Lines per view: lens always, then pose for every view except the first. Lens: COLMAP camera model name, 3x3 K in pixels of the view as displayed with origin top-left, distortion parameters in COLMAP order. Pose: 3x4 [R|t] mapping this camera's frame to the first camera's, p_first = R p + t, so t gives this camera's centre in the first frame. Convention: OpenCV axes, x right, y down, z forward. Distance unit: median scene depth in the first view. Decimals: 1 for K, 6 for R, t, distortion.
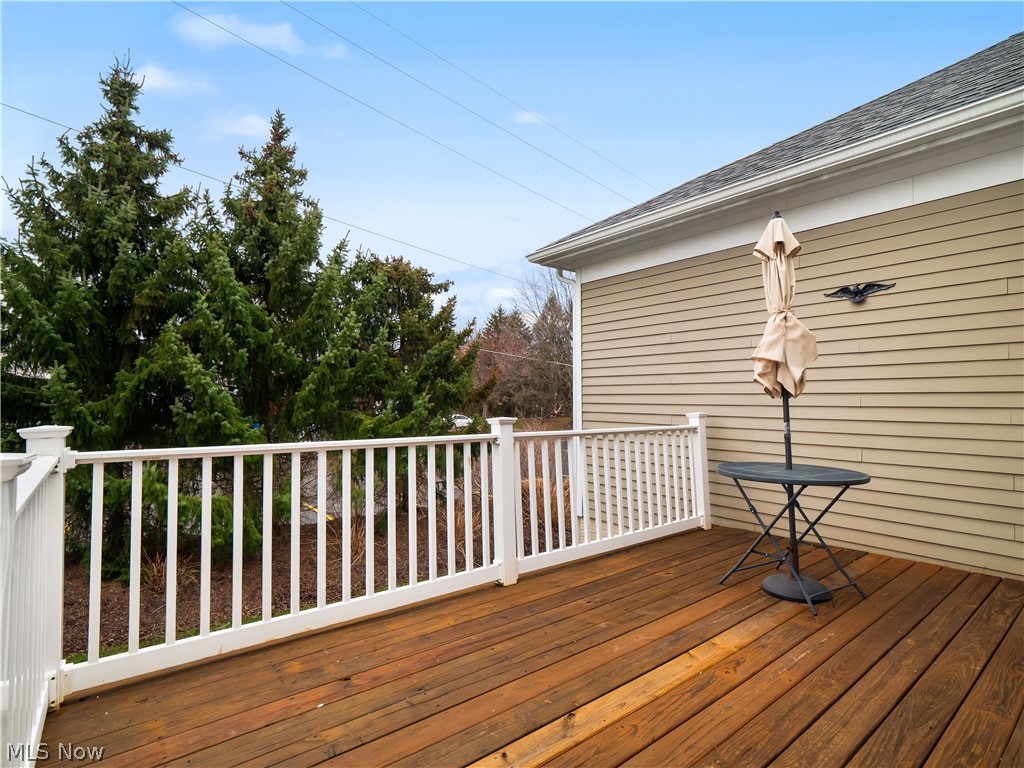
lens RADIAL K [[499.9, 0, 509.3], [0, 499.9, 381.9], [0, 0, 1]] dist [0.003246, -0.004345]
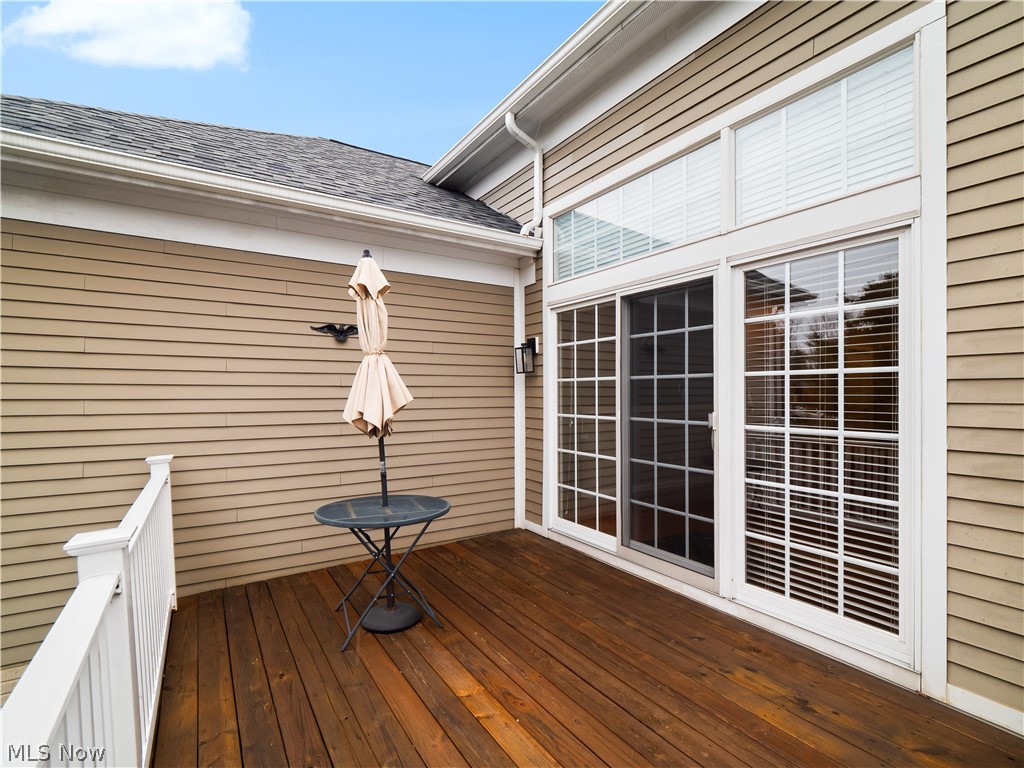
lens RADIAL K [[499.9, 0, 509.0], [0, 499.9, 393.4], [0, 0, 1]] dist [0.003246, -0.004345]
pose [[0.113963, 0.003947, 0.993477, -0.450979], [-0.026896, 0.999638, -0.000886, -0.065753], [-0.993121, -0.026620, 0.114028, 0.638620]]
